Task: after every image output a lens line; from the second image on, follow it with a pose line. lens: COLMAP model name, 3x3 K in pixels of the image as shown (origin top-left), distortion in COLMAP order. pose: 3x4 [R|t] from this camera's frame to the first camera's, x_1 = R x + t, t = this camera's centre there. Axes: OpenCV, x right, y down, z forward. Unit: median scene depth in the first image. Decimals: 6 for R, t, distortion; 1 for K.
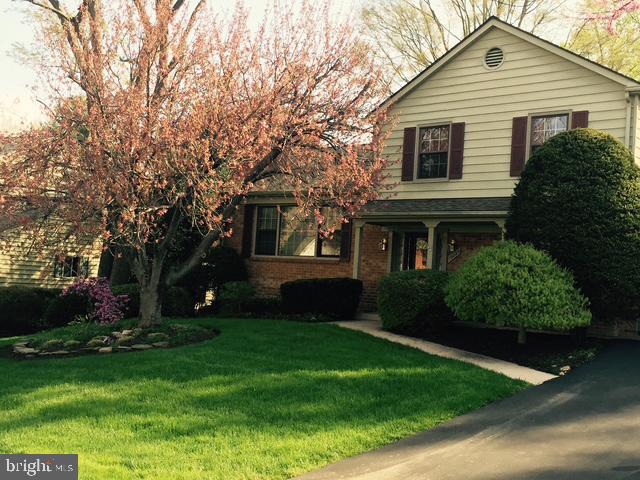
lens RADIAL K [[760.2, 0, 320.0], [0, 760.2, 240.0], [0, 0, 1]] dist [0.006567, 0.000640]
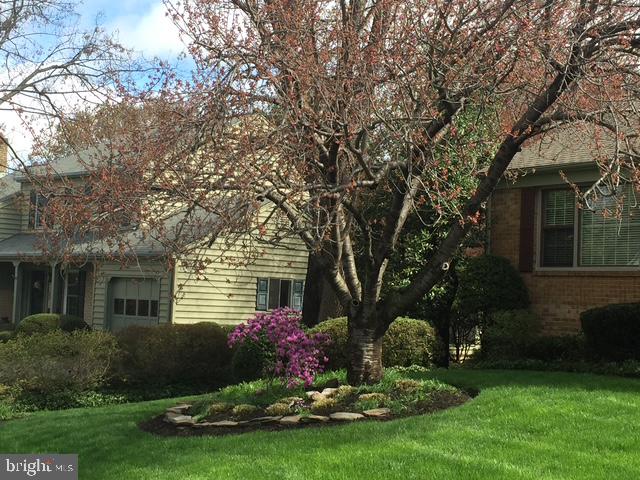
lens RADIAL K [[1007.0, 0, 320.0], [0, 1007.0, 240.0], [0, 0, 1]] dist [0.002415, 0.008182]
pose [[0.949506, -0.041228, -0.311029, 0.001235], [0.033823, 0.999002, -0.029165, 0.016341], [0.311921, 0.017172, 0.949953, 0.167685]]
